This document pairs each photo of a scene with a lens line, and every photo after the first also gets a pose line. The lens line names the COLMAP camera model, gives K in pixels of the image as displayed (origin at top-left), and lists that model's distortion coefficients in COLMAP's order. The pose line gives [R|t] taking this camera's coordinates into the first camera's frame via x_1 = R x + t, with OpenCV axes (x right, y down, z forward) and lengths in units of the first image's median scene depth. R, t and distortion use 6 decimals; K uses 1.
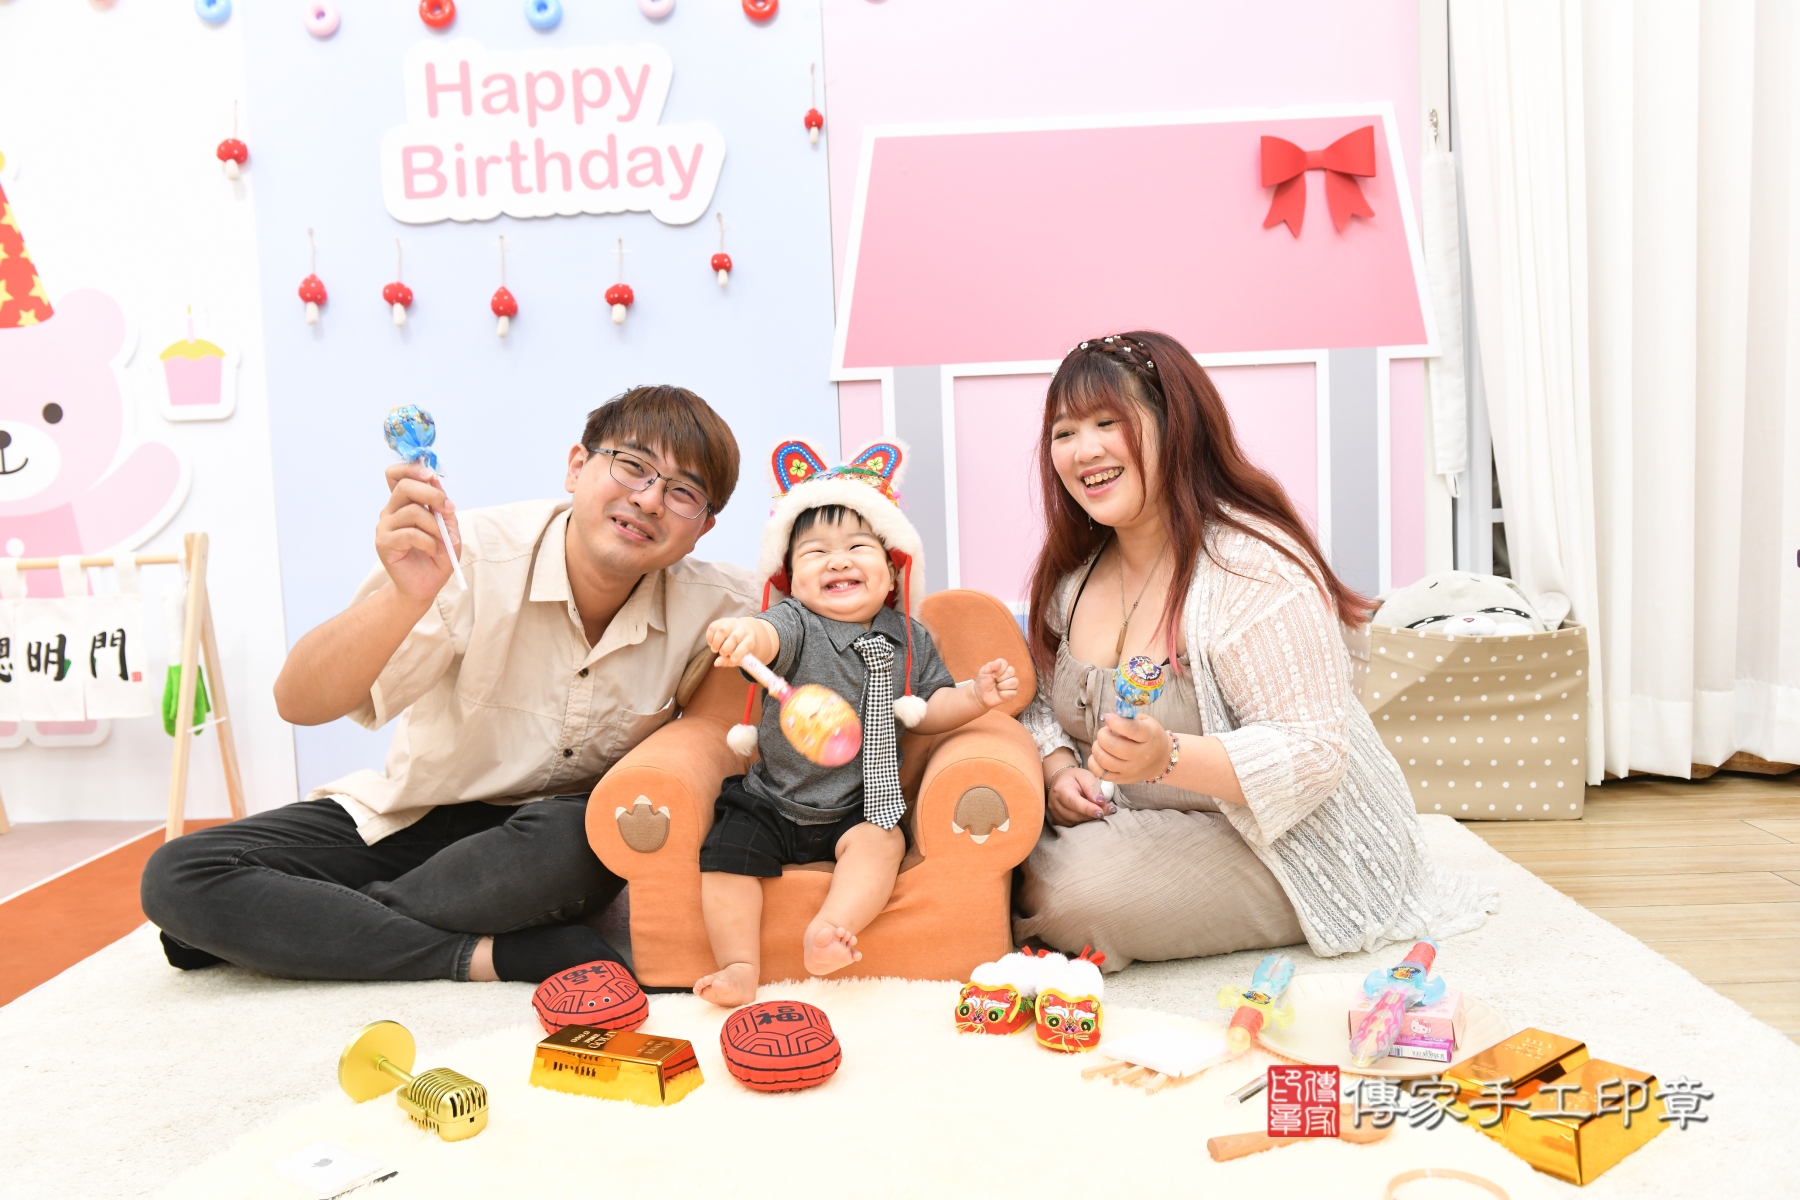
lens RADIAL K [[1464.3, 0, 886.9], [0, 1464.3, 596.4], [0, 0, 1]] dist [-0.016279, -0.015936]
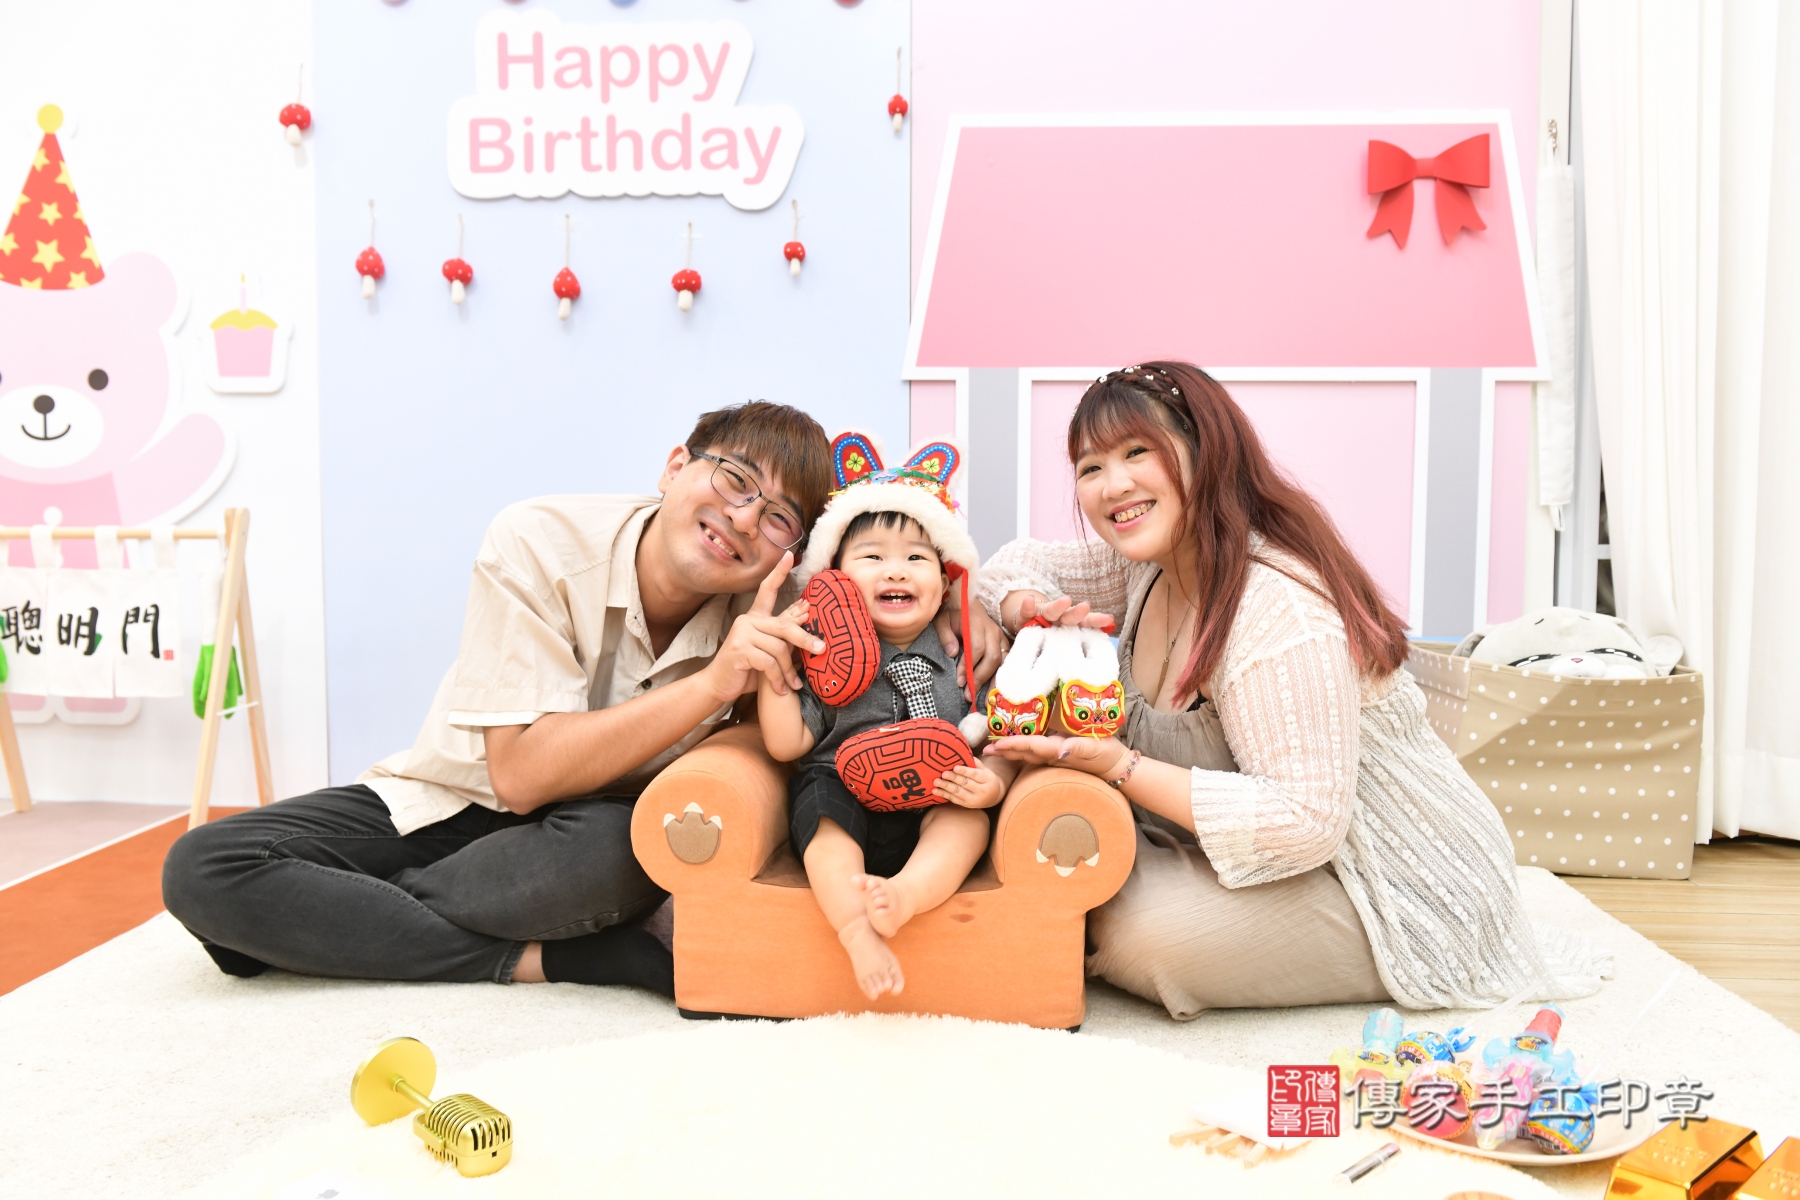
lens RADIAL K [[1464.3, 0, 887.5], [0, 1464.3, 596.7], [0, 0, 1]] dist [-0.016279, -0.015936]
pose [[0.998571, 0.045879, -0.027403, -0.016418], [-0.046245, 0.998847, -0.012860, 0.007196], [0.026781, 0.014109, 0.999542, 0.050300]]
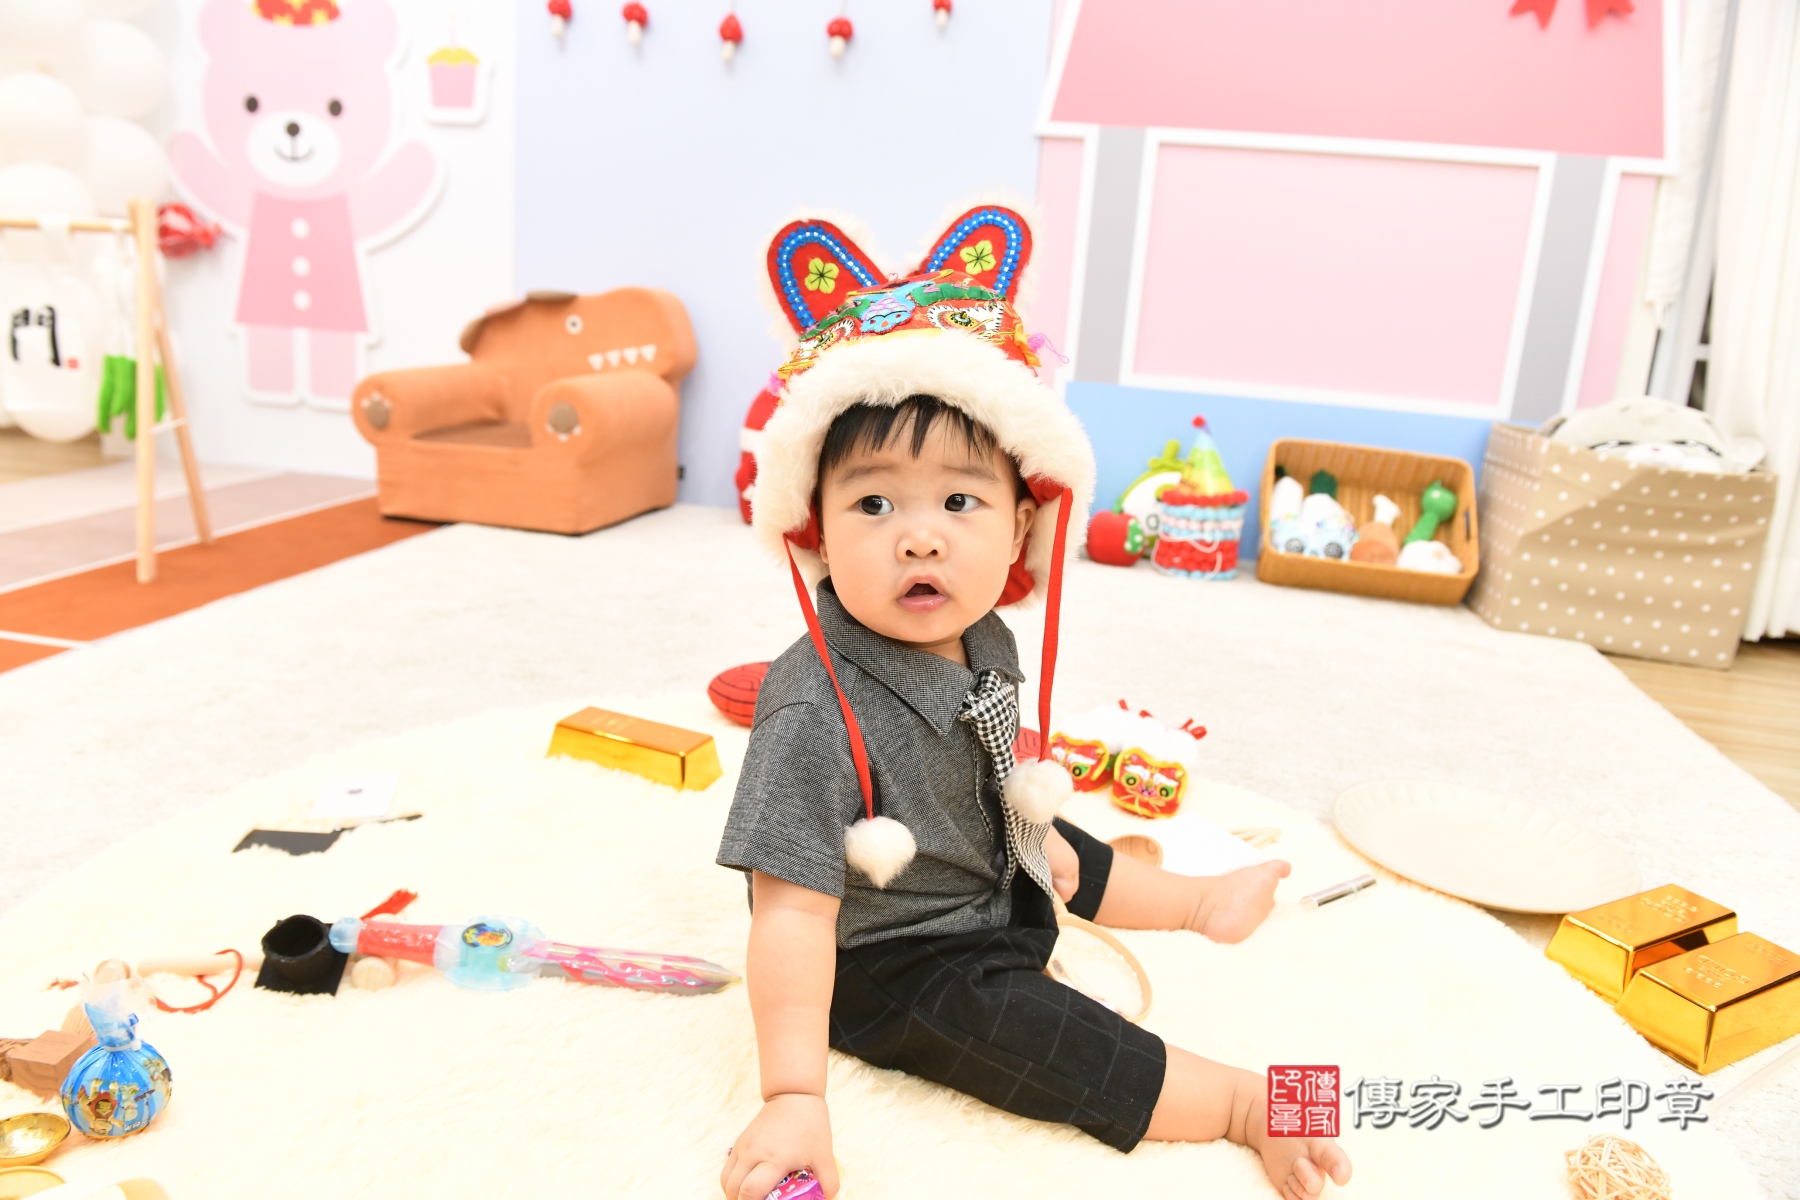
lens RADIAL K [[1213.0, 0, 887.8], [0, 1213.0, 603.5], [0, 0, 1]] dist [-0.055701, -0.001902]
pose [[0.978238, 0.147738, -0.145685, 0.031980], [-0.120534, 0.976152, 0.180552, 0.032041], [0.168885, -0.159063, 0.972716, 0.133773]]
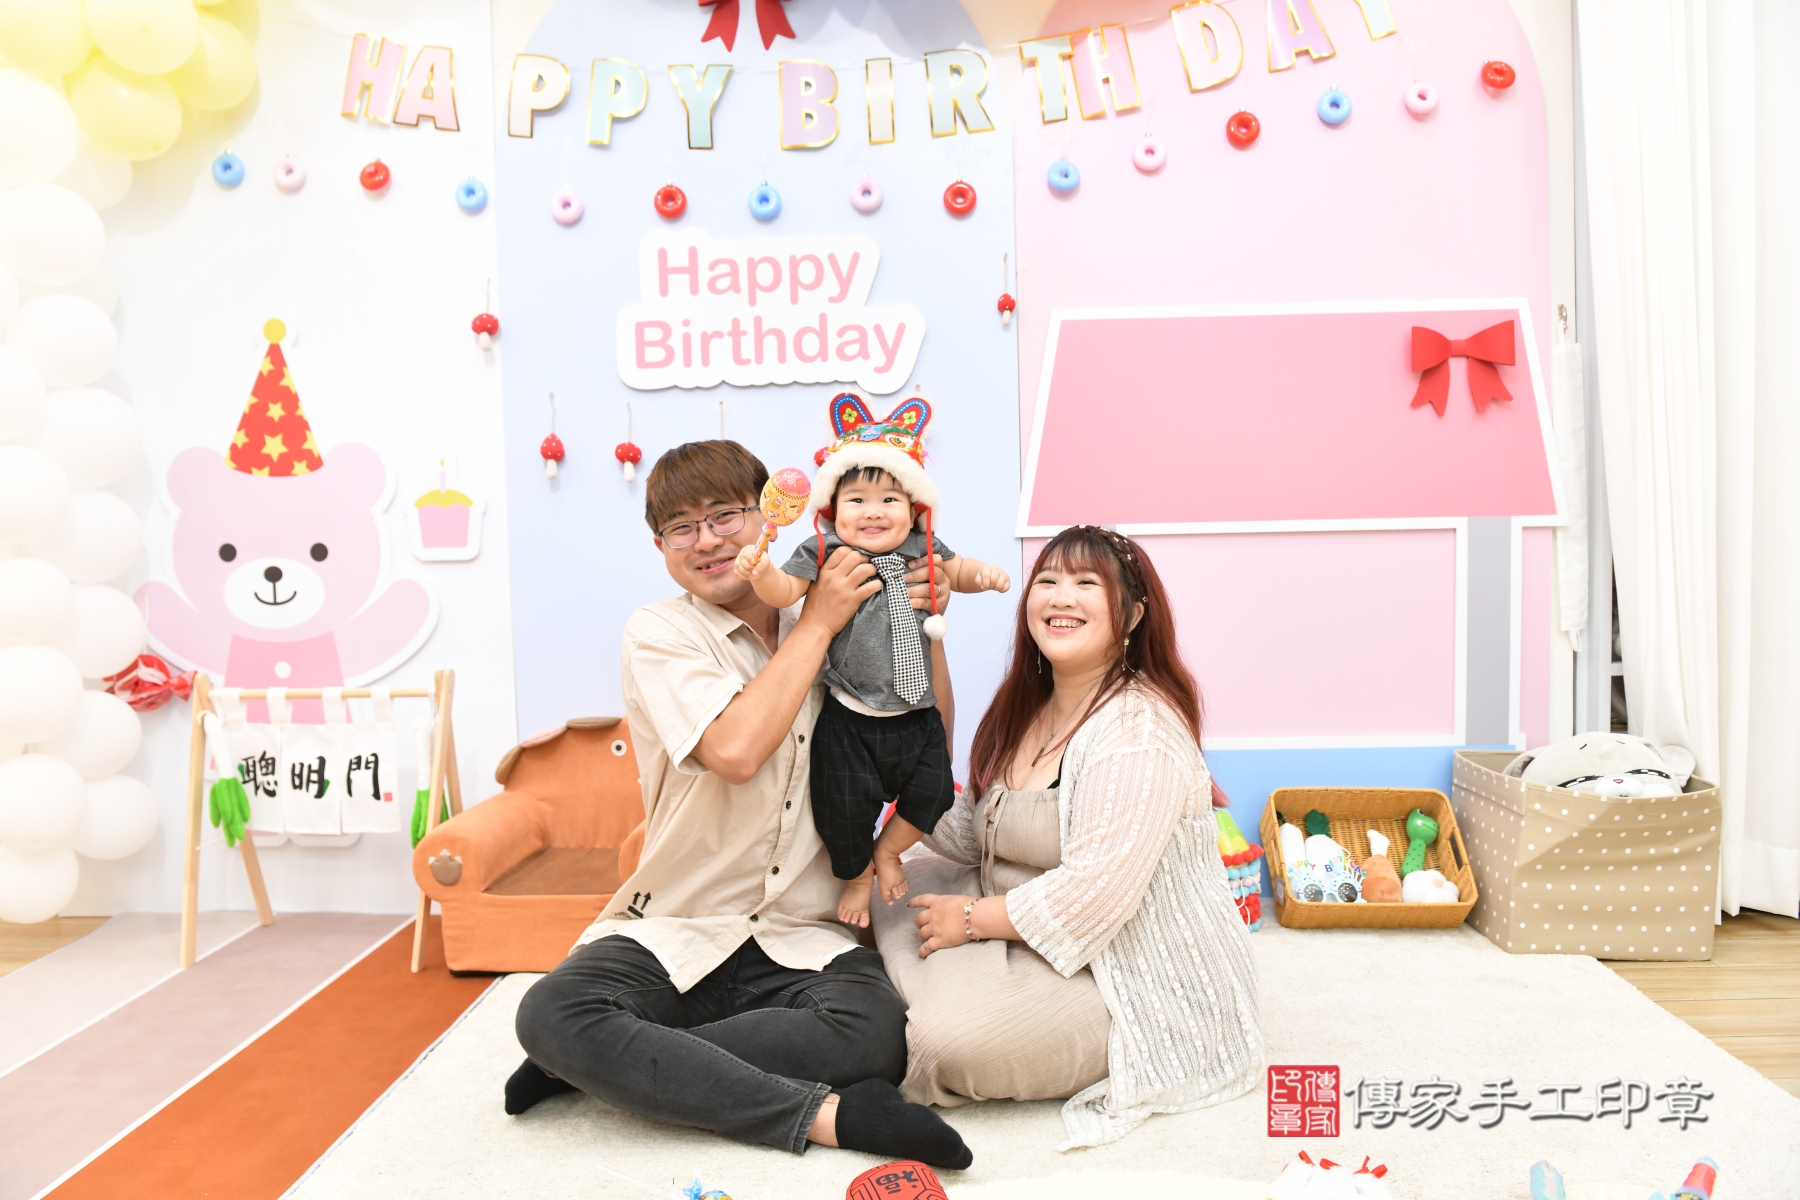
lens RADIAL K [[1213.0, 0, 897.6], [0, 1213.0, 597.1], [0, 0, 1]] dist [-0.055701, -0.001902]
pose [[0.999636, 0.016773, -0.021116, -0.113128], [-0.017236, 0.999610, -0.021956, -0.084112], [0.020740, 0.022312, 0.999536, 0.088173]]
